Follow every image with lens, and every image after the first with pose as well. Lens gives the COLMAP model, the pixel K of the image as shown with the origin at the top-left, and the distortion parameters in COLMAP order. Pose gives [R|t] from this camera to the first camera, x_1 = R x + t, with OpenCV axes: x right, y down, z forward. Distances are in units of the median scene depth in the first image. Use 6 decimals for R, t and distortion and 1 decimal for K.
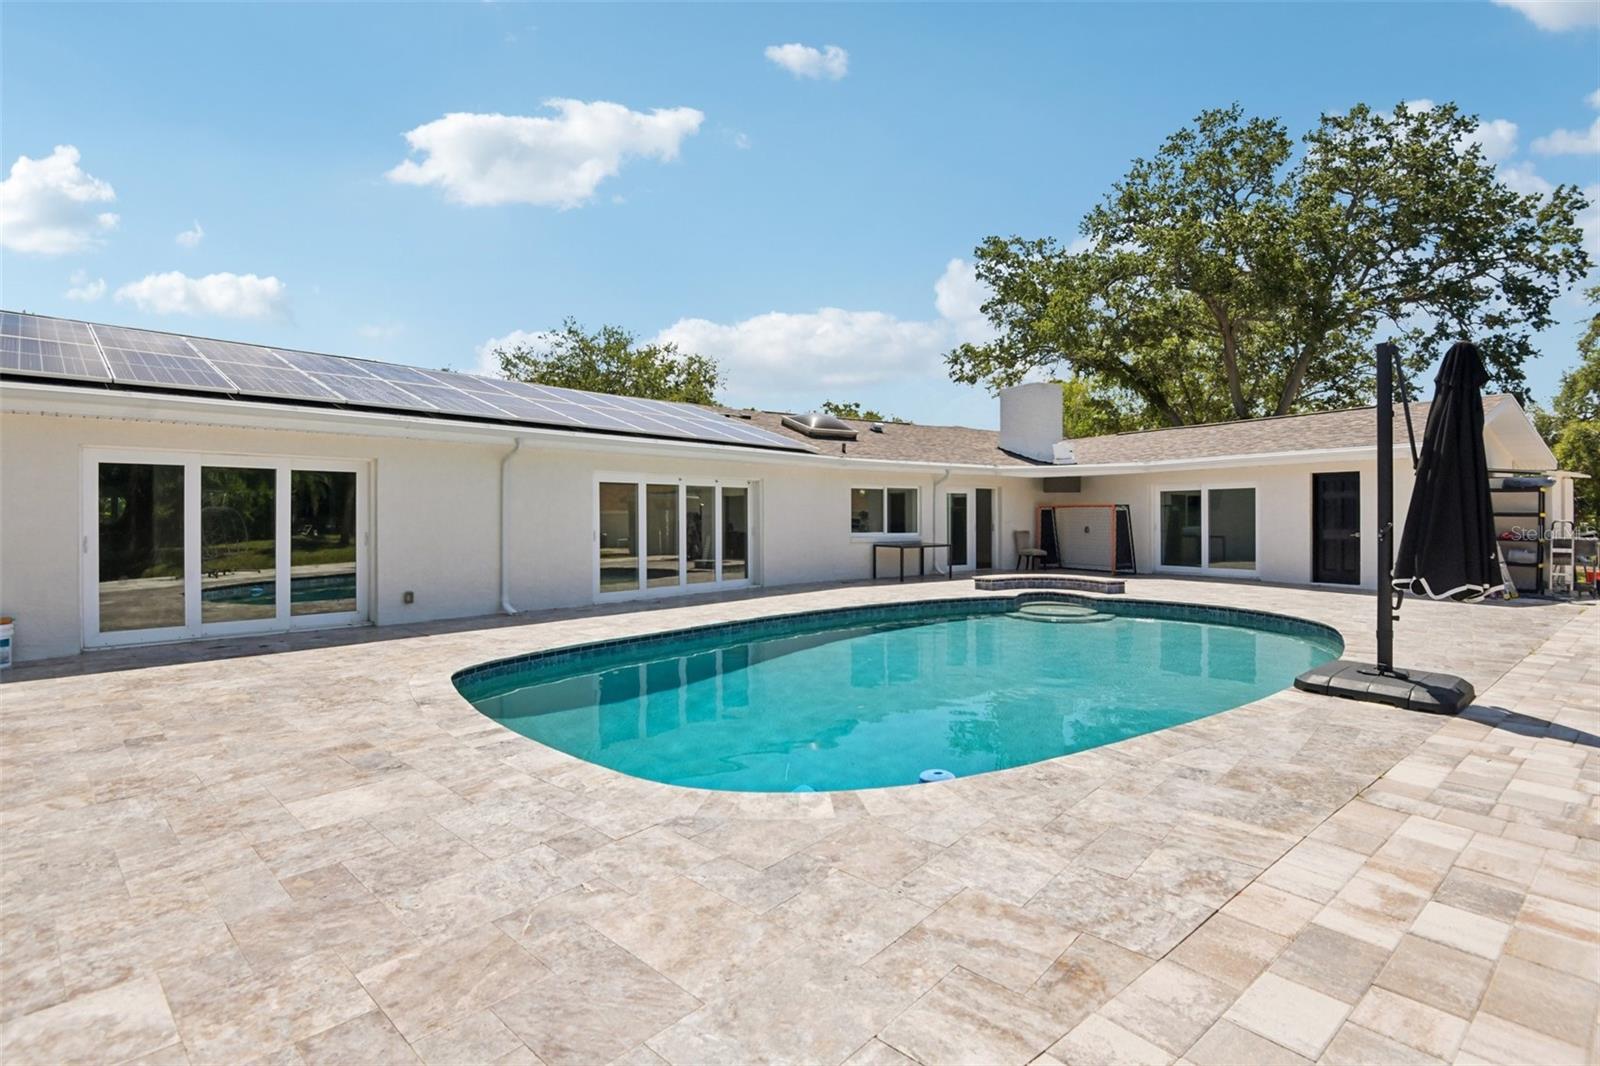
lens RADIAL K [[754.5, 0, 795.0], [0, 754.5, 514.9], [0, 0, 1]] dist [-0.030446, -0.010090]
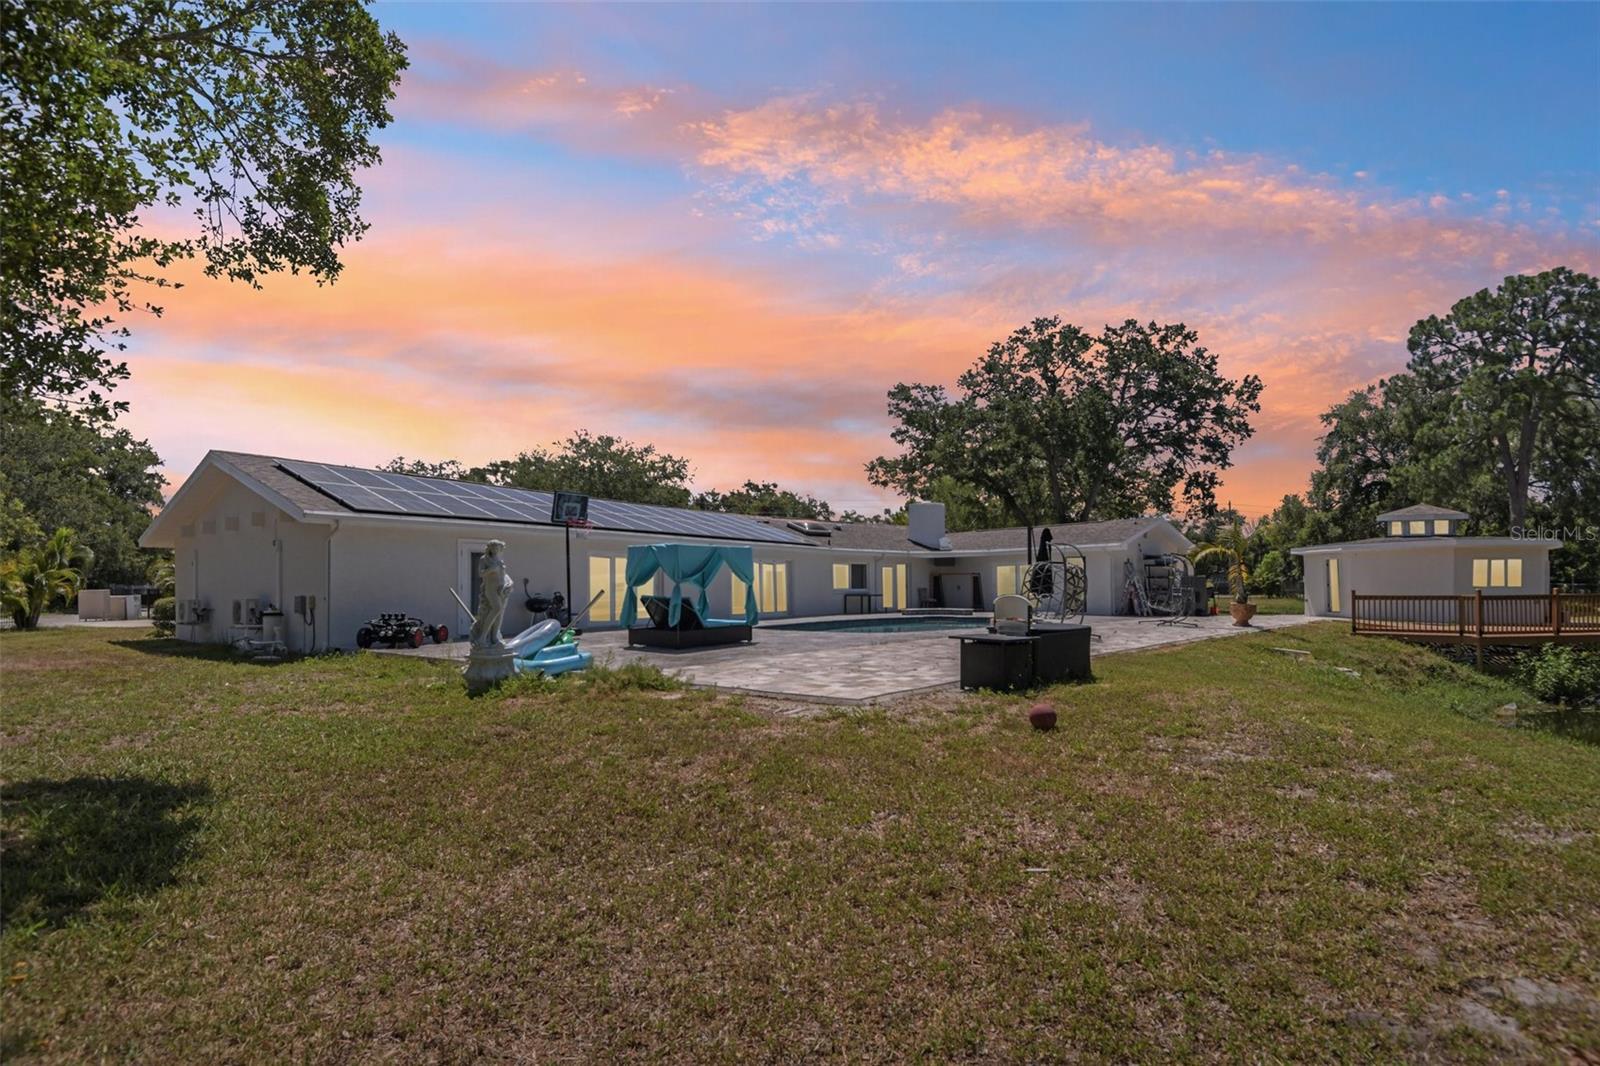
lens RADIAL K [[769.0, 0, 801.4], [0, 769.0, 575.9], [0, 0, 1]] dist [-0.054986, 0.000966]
pose [[0.989001, -0.000780, 0.147907, -0.173534], [0.002278, 0.999948, -0.009958, 0.007094], [-0.147892, 0.010185, 0.988951, -0.519850]]
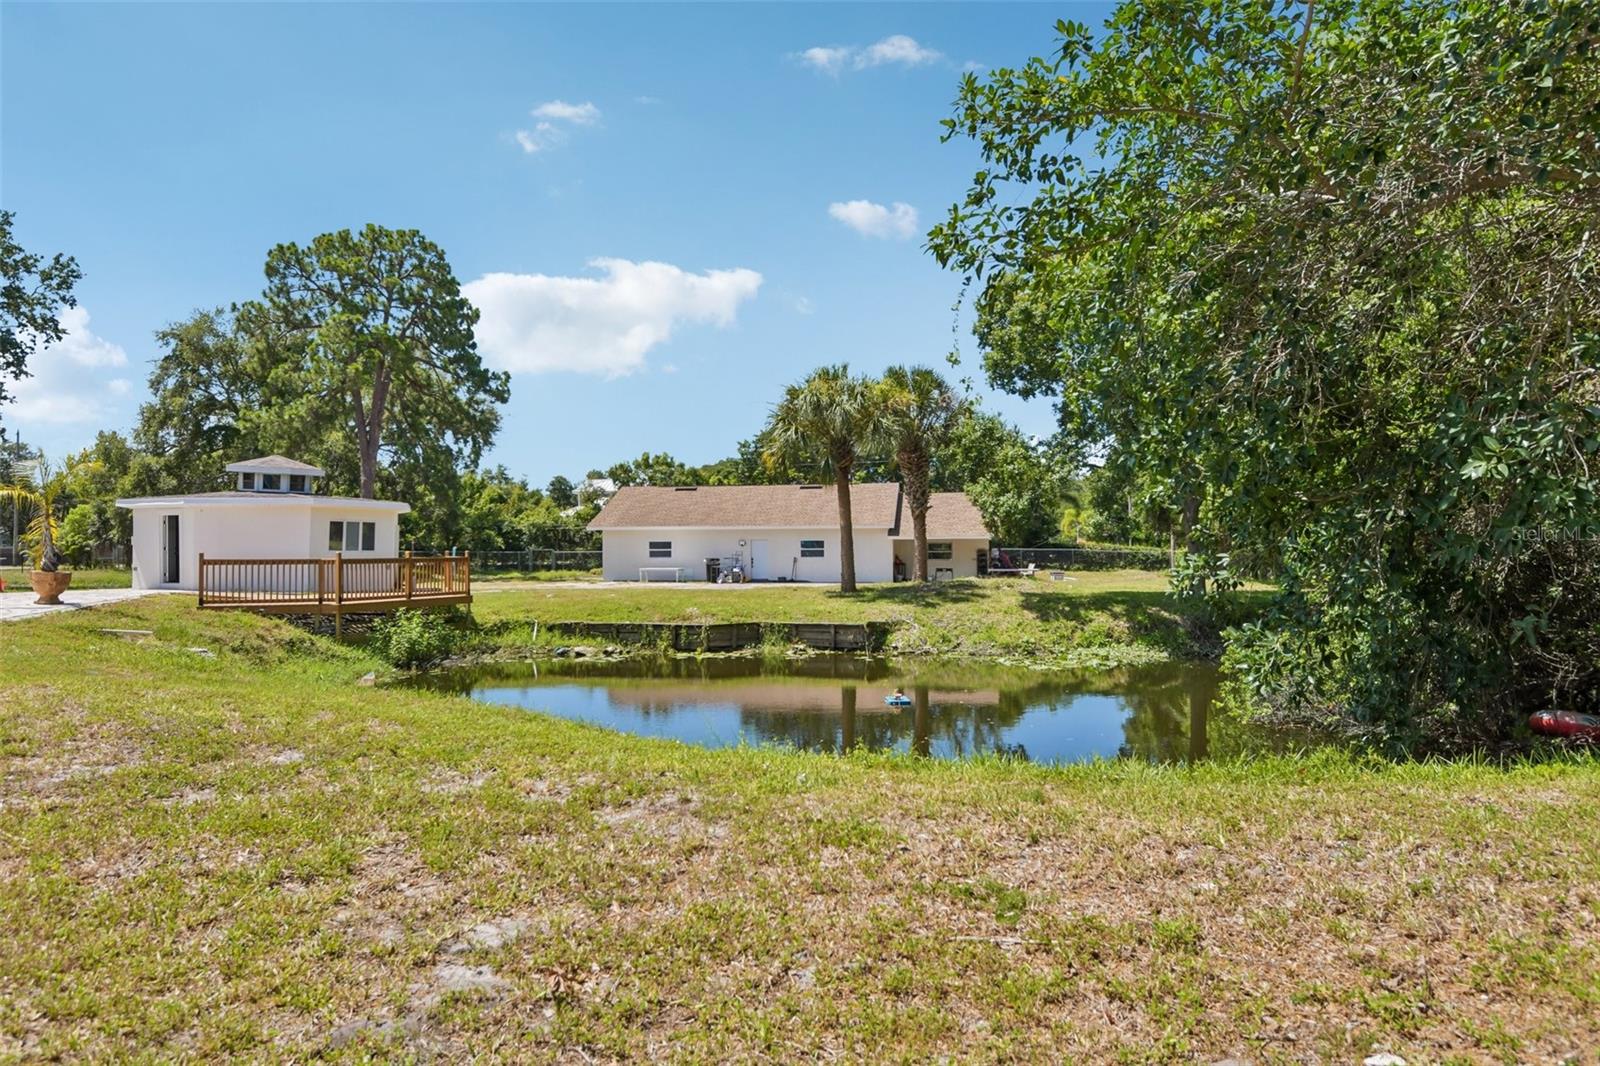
lens RADIAL K [[988.8, 0, 800.0], [0, 988.8, 533.0], [0, 0, 1]] dist [0.000732, -0.024524]
pose [[0.225359, 0.017591, 0.974117, -0.179123], [-0.001344, 0.999842, -0.017745, 0.013995], [-0.974275, 0.002690, 0.225347, -0.503913]]
